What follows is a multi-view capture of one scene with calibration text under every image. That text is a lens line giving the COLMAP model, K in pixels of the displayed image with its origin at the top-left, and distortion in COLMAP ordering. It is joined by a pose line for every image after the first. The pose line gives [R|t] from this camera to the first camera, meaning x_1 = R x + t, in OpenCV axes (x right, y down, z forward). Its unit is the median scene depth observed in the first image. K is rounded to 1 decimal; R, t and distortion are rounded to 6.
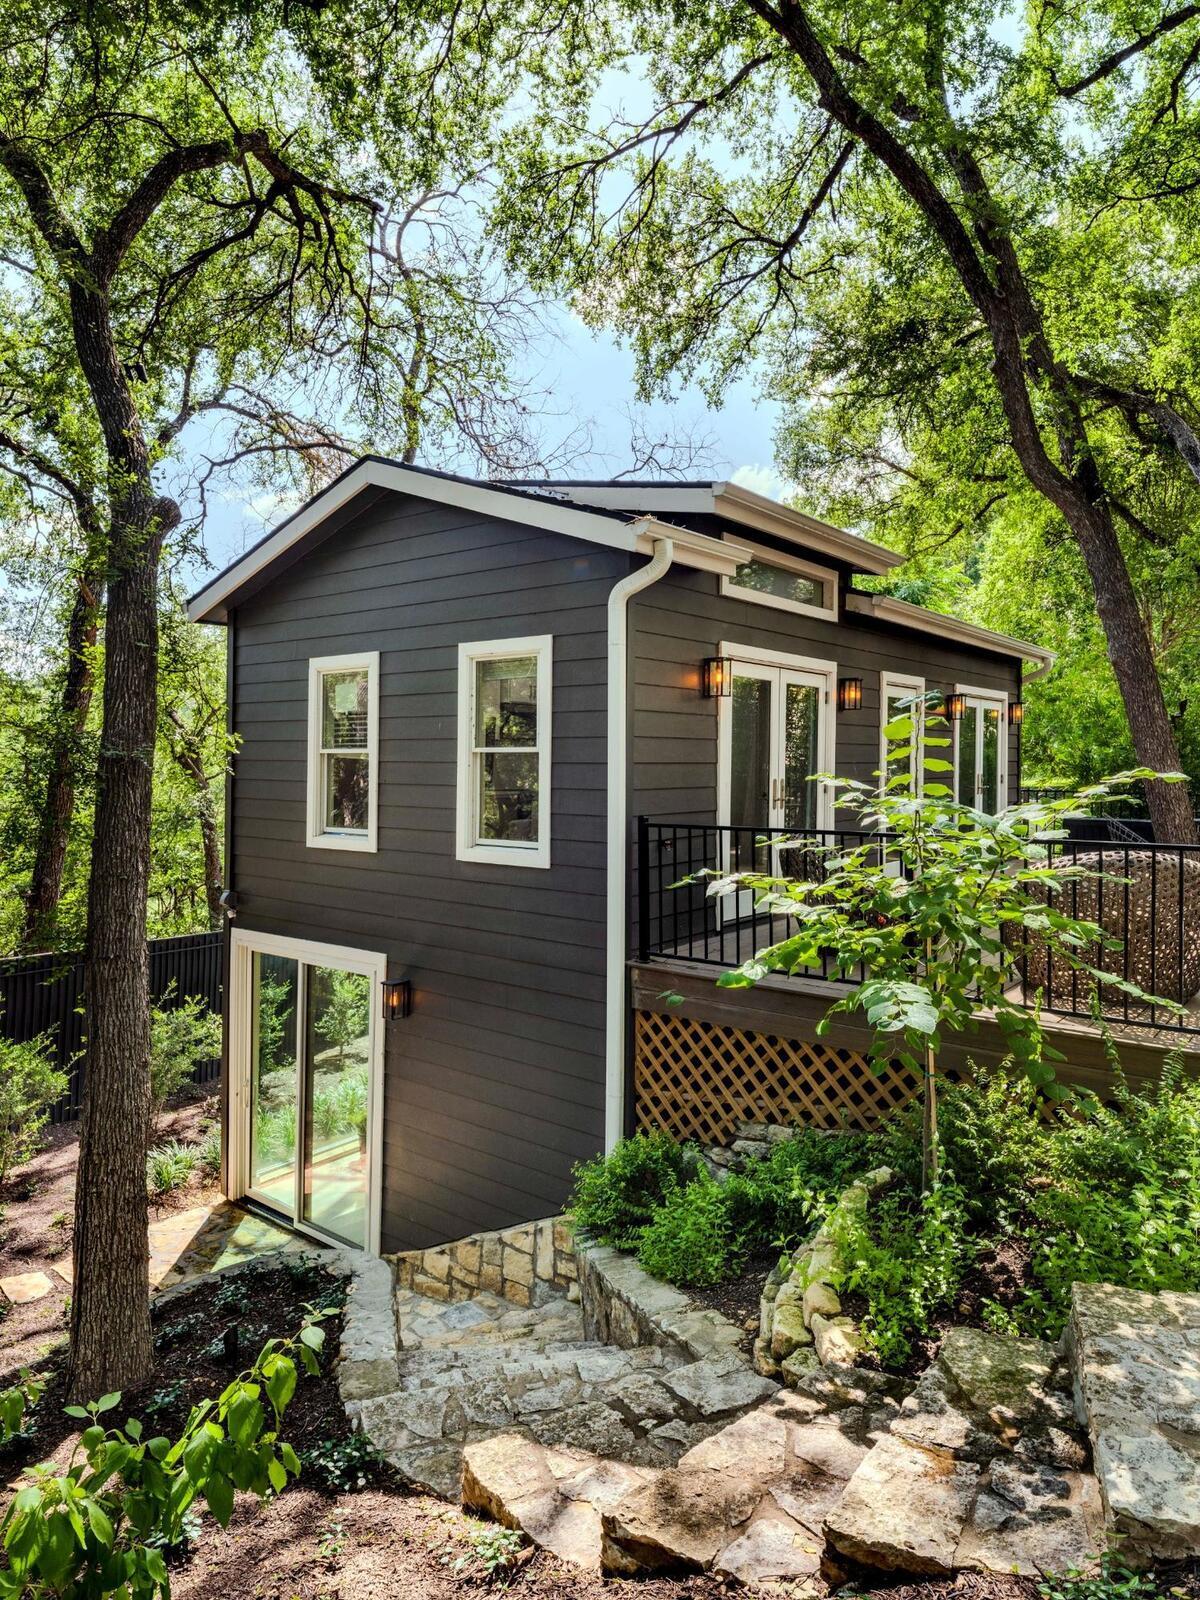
lens RADIAL K [[1012.2, 0, 646.5], [0, 1012.2, 786.7], [0, 0, 1]] dist [0.018292, -0.013849]
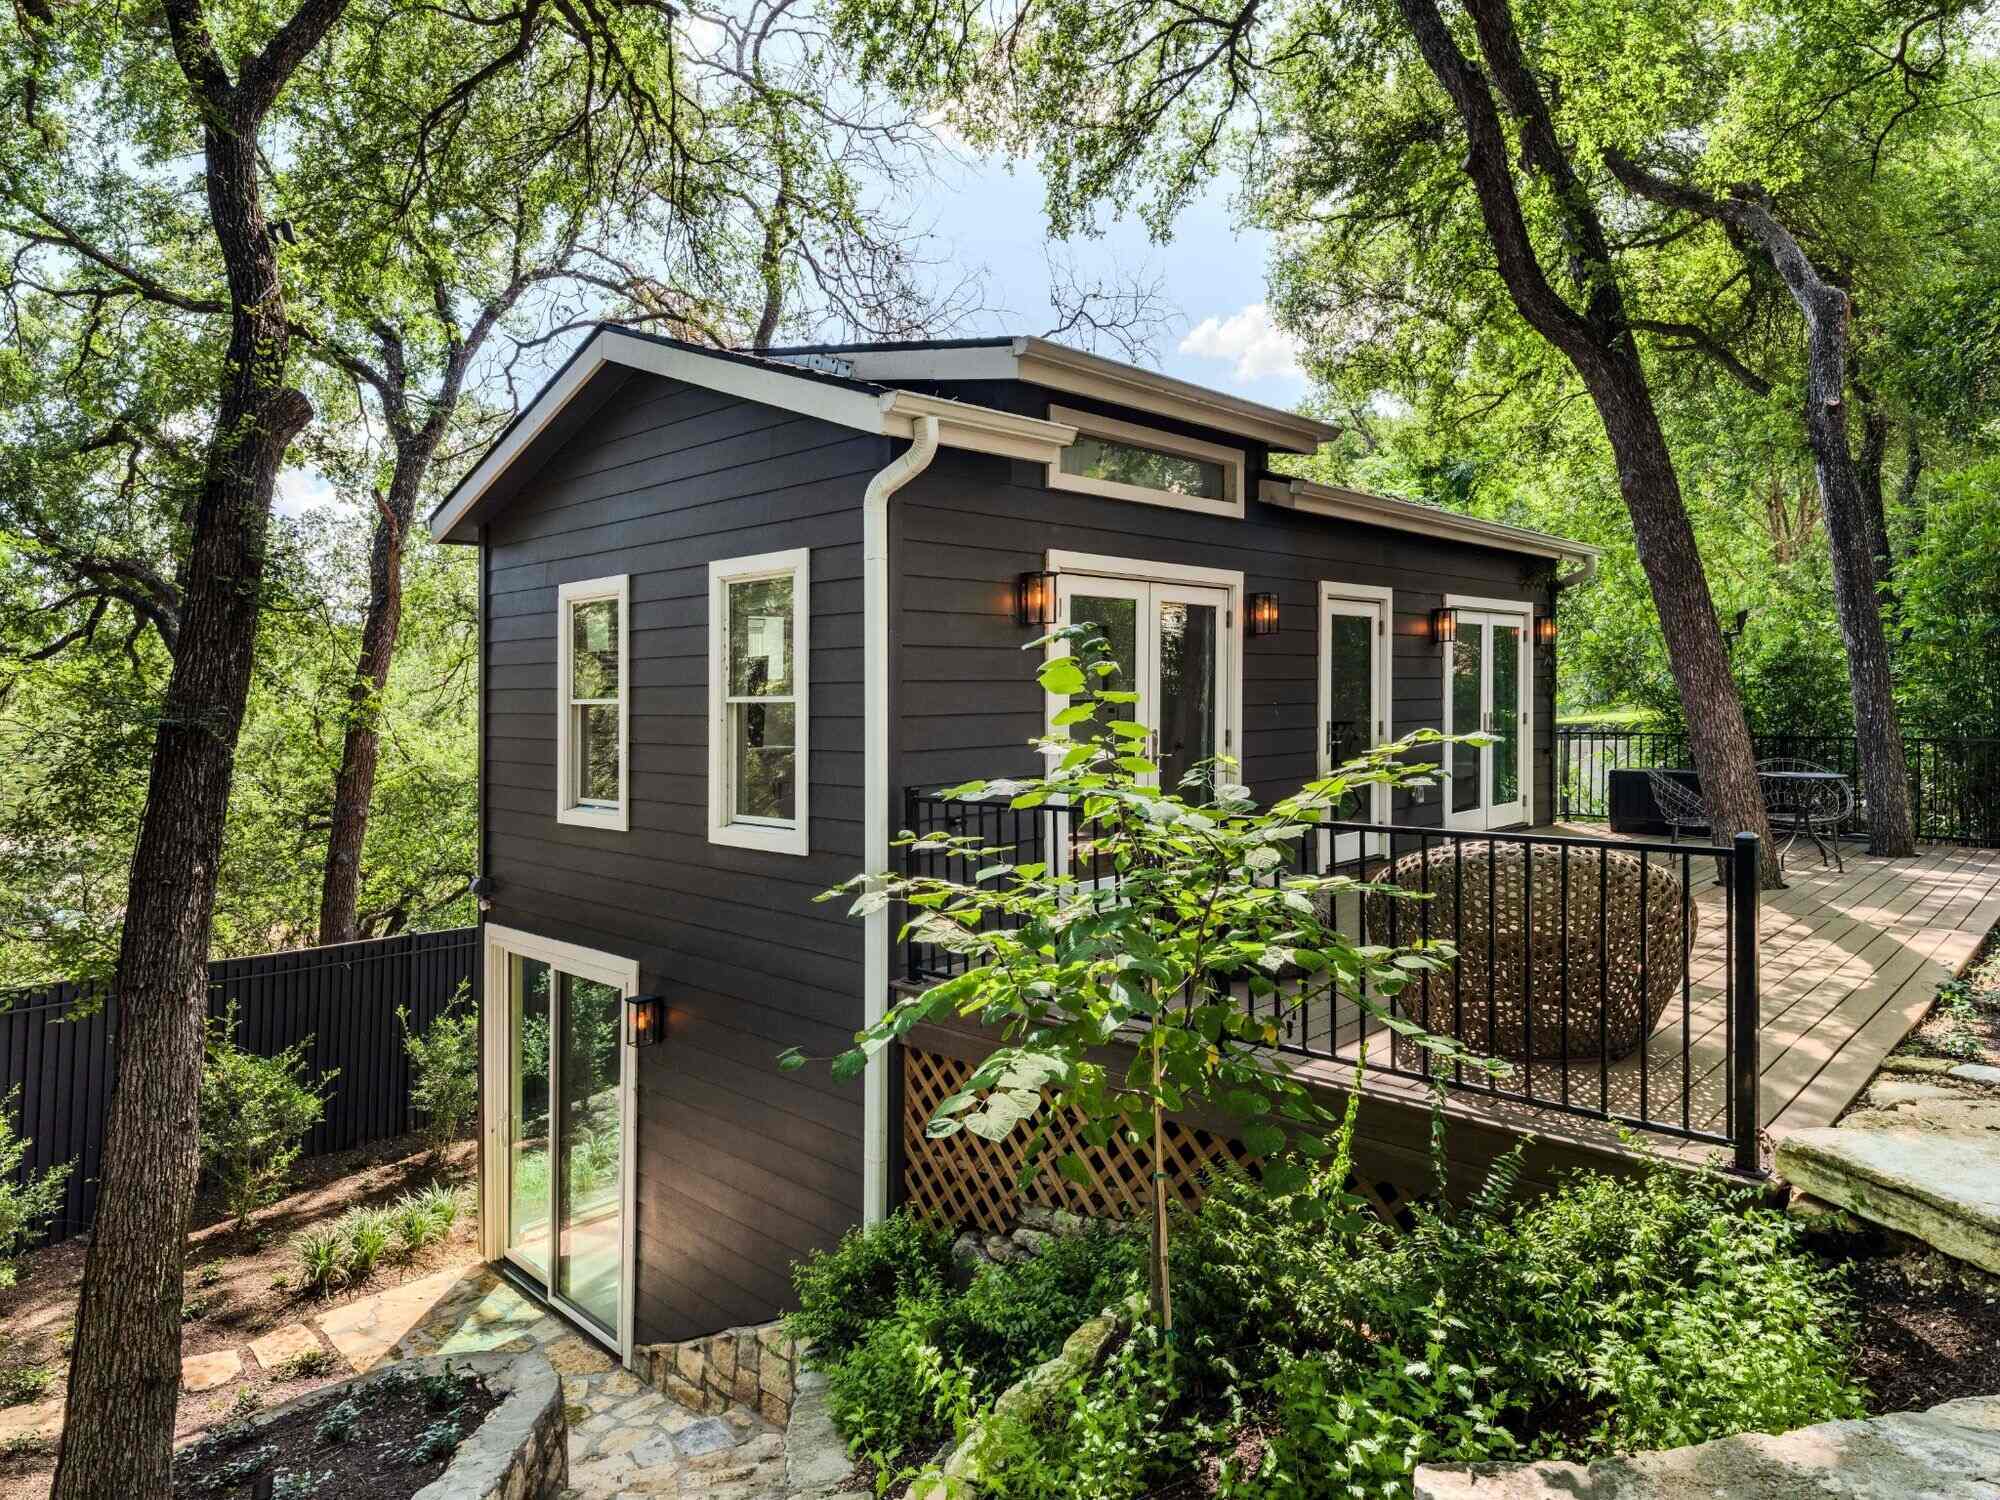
lens RADIAL K [[1265.3, 0, 992.9], [0, 1265.3, 738.6], [0, 0, 1]] dist [0.018292, -0.013849]
pose [[0.994628, -0.012398, -0.102773, 0.105228], [0.013229, 0.999885, 0.007412, -0.009287], [0.102669, -0.008732, 0.994677, 0.050784]]
